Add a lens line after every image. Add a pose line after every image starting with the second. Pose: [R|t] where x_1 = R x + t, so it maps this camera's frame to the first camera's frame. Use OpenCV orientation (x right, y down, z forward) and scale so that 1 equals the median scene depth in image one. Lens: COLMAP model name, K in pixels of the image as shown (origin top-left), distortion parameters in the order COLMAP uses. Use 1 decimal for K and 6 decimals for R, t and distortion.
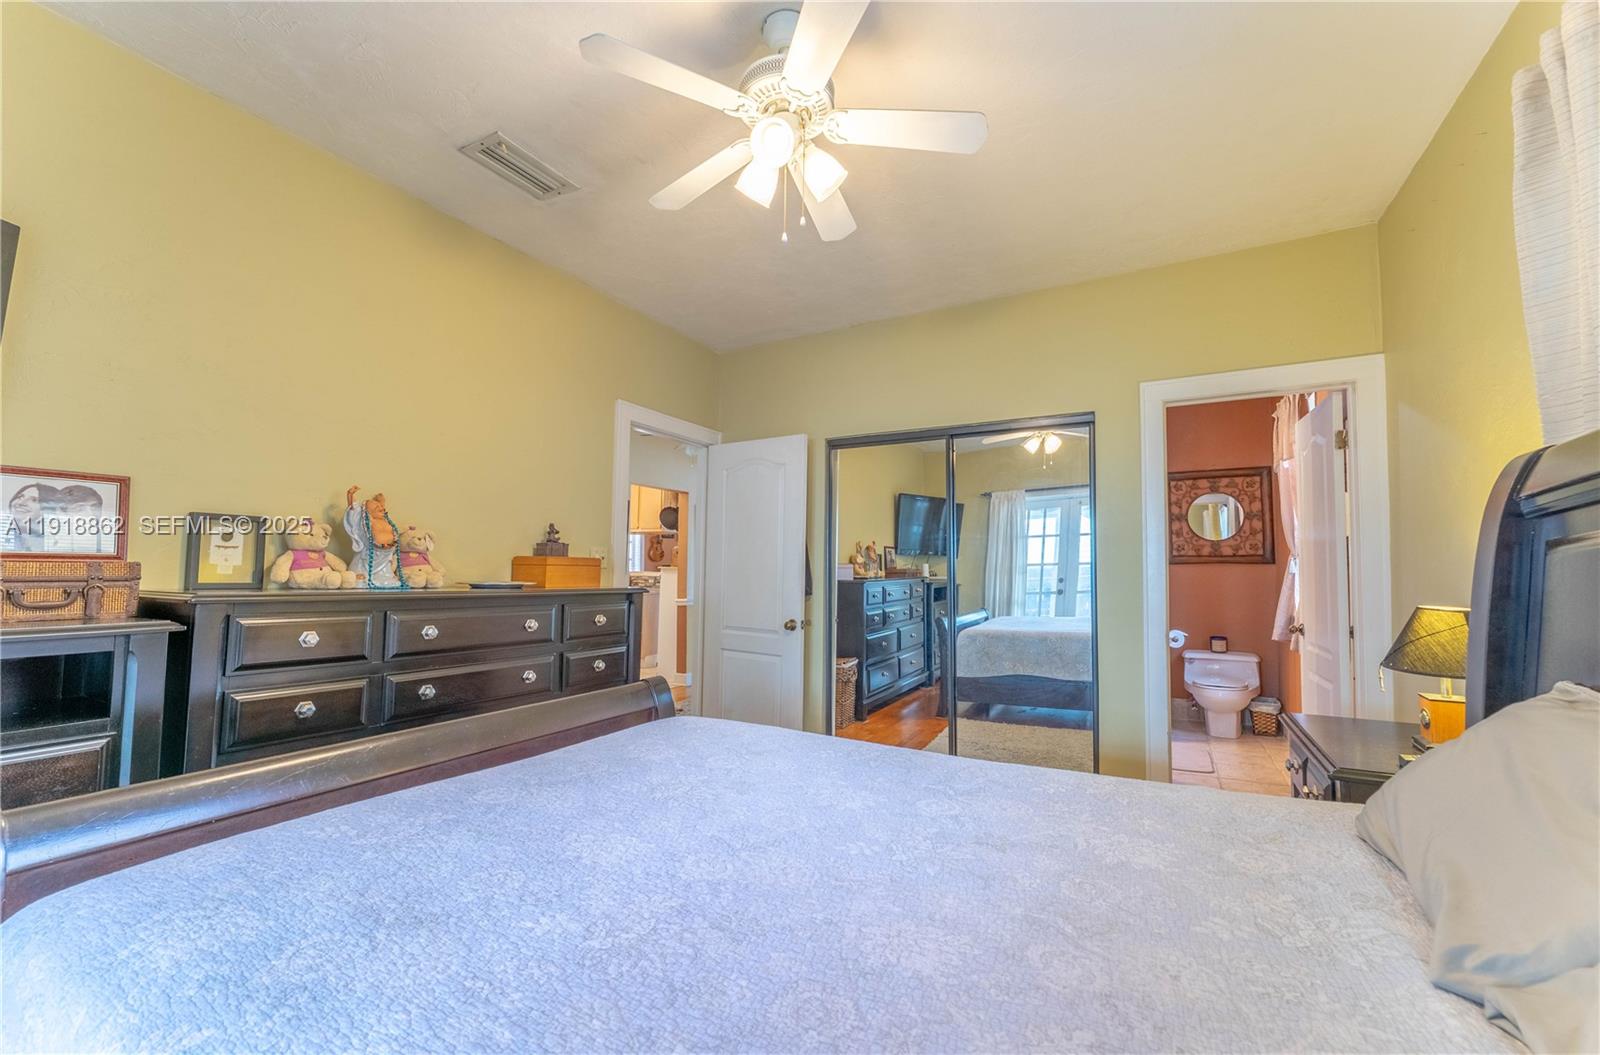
lens RADIAL K [[651.6, 0, 799.6], [0, 651.6, 531.0], [0, 0, 1]] dist [-0.000595, -0.000028]
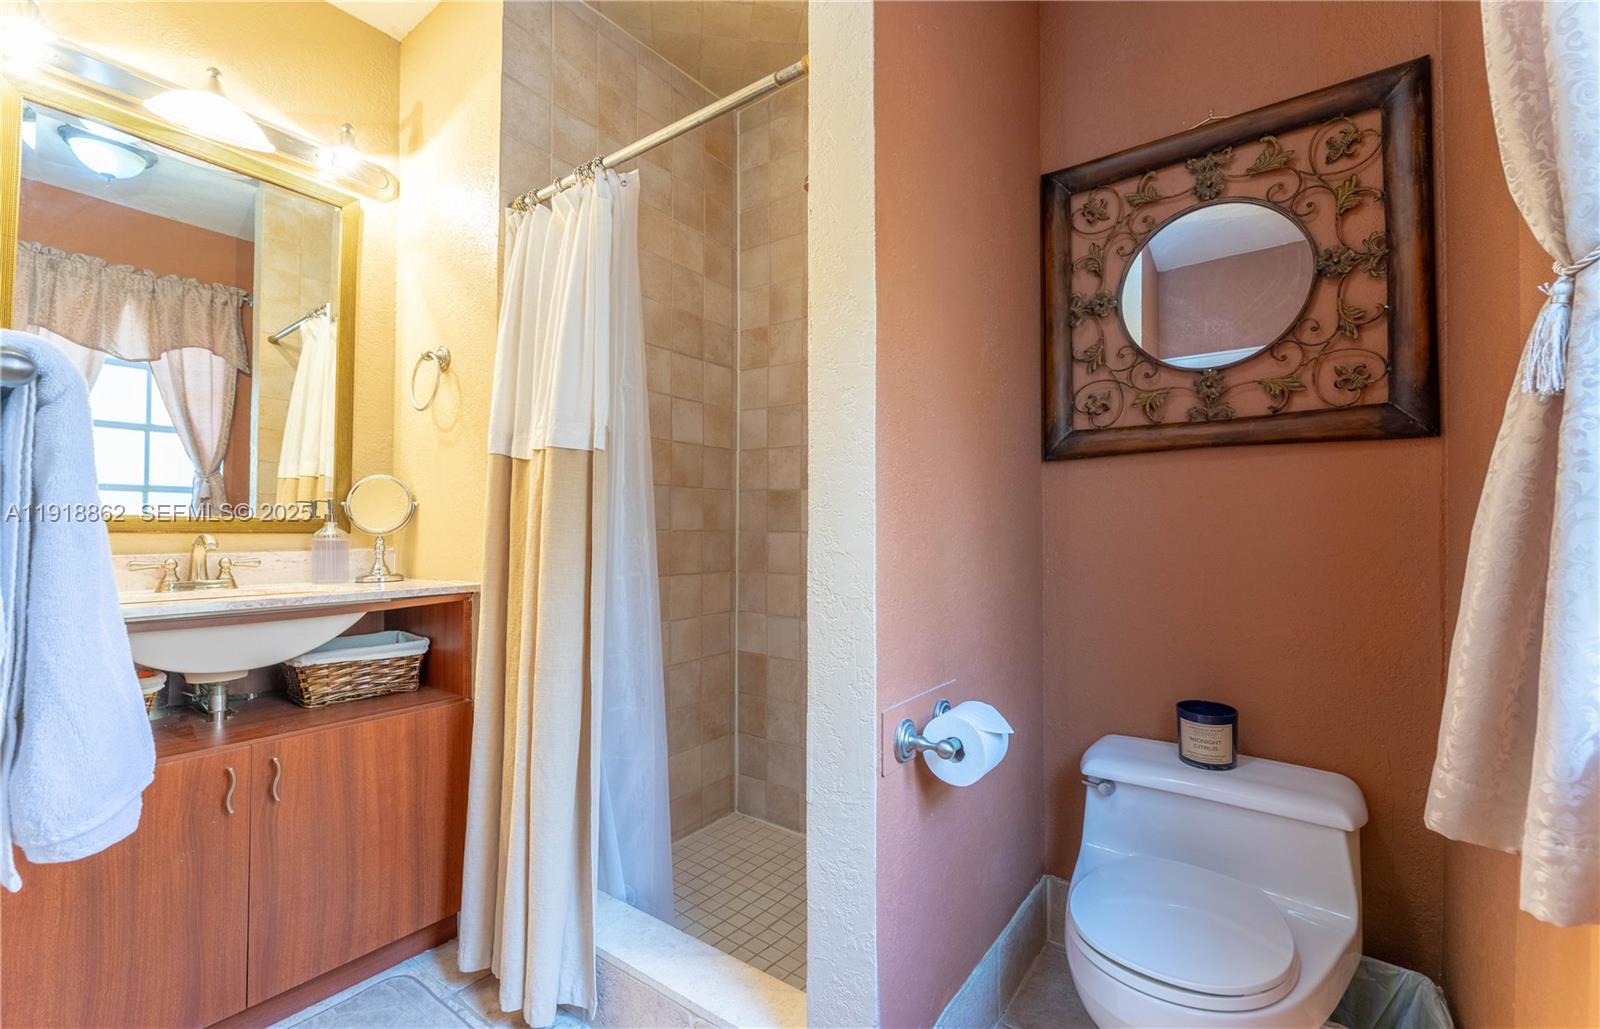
lens RADIAL K [[671.9, 0, 800.7], [0, 671.9, 517.3], [0, 0, 1]] dist [0.004232, 0.000290]
pose [[0.992179, -0.013369, -0.124104, 0.502407], [0.017911, 0.999207, 0.035552, 0.067756], [0.123531, -0.037496, 0.991632, 0.689560]]
